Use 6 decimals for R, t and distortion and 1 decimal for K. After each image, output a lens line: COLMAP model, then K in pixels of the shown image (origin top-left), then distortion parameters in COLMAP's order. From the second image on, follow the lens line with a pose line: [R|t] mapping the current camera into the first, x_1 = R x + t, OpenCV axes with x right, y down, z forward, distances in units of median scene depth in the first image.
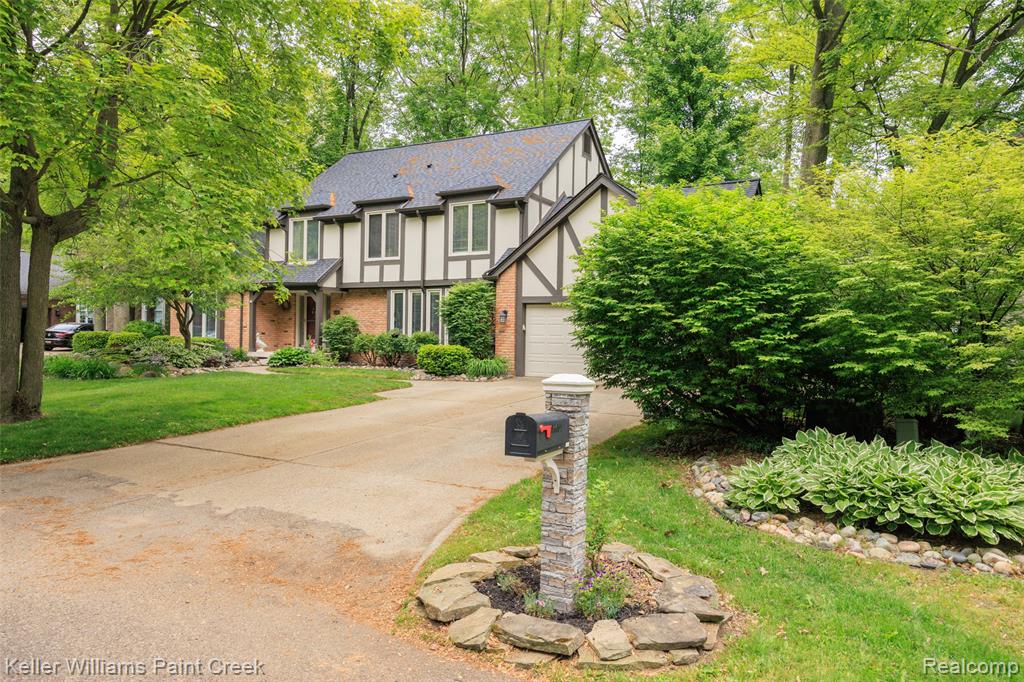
lens RADIAL K [[711.6, 0, 512.0], [0, 711.6, 341.0], [0, 0, 1]] dist [0.002586, 0.000639]
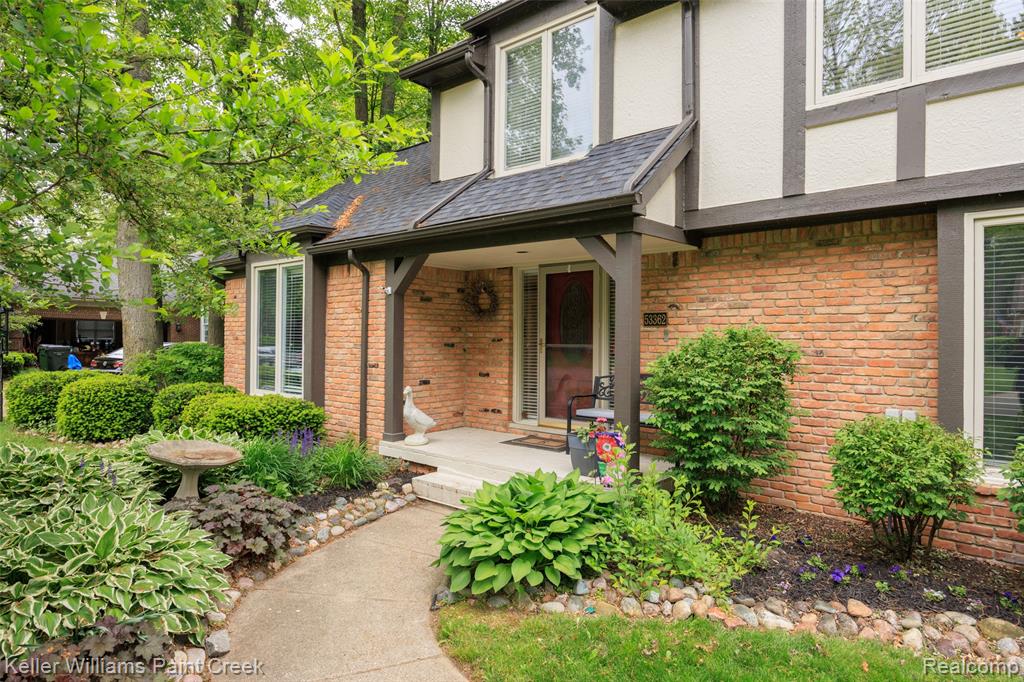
lens RADIAL K [[606.7, 0, 509.2], [0, 606.7, 339.6], [0, 0, 1]] dist [0.000283, 0.000284]
pose [[0.977164, -0.007393, -0.212358, -0.280518], [0.004995, 0.999918, -0.011827, -0.031964], [0.212428, 0.010497, 0.977120, 0.819212]]
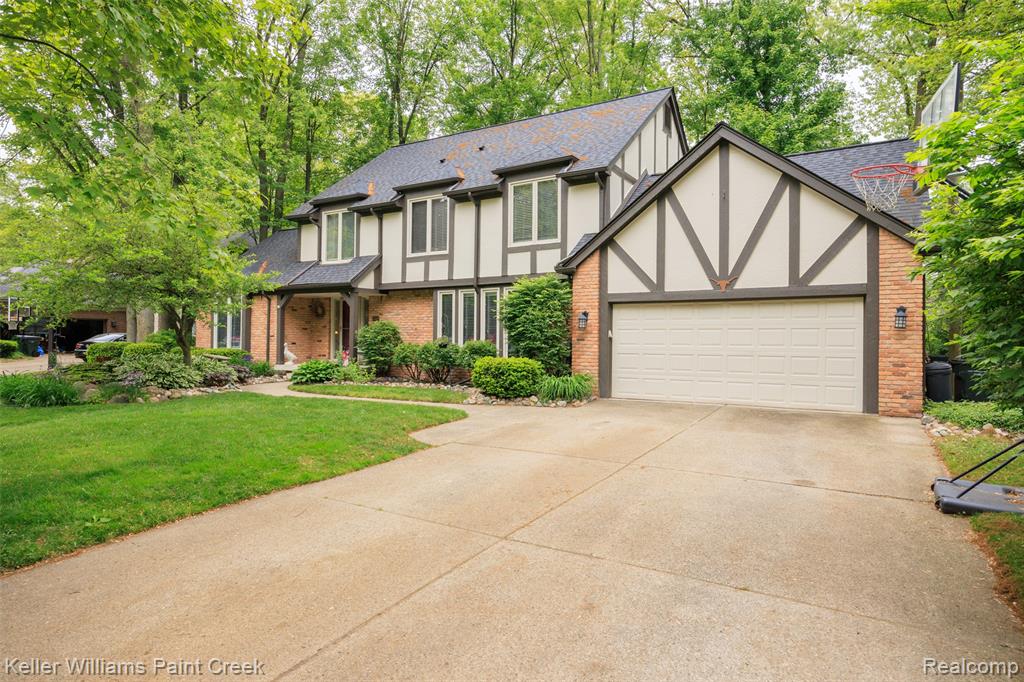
lens RADIAL K [[606.7, 0, 509.2], [0, 606.7, 339.6], [0, 0, 1]] dist [0.000283, 0.000284]
pose [[0.998584, -0.005850, -0.052881, -0.051255], [0.005107, 0.999886, -0.014176, -0.003756], [0.052958, 0.013886, 0.998500, 0.306139]]
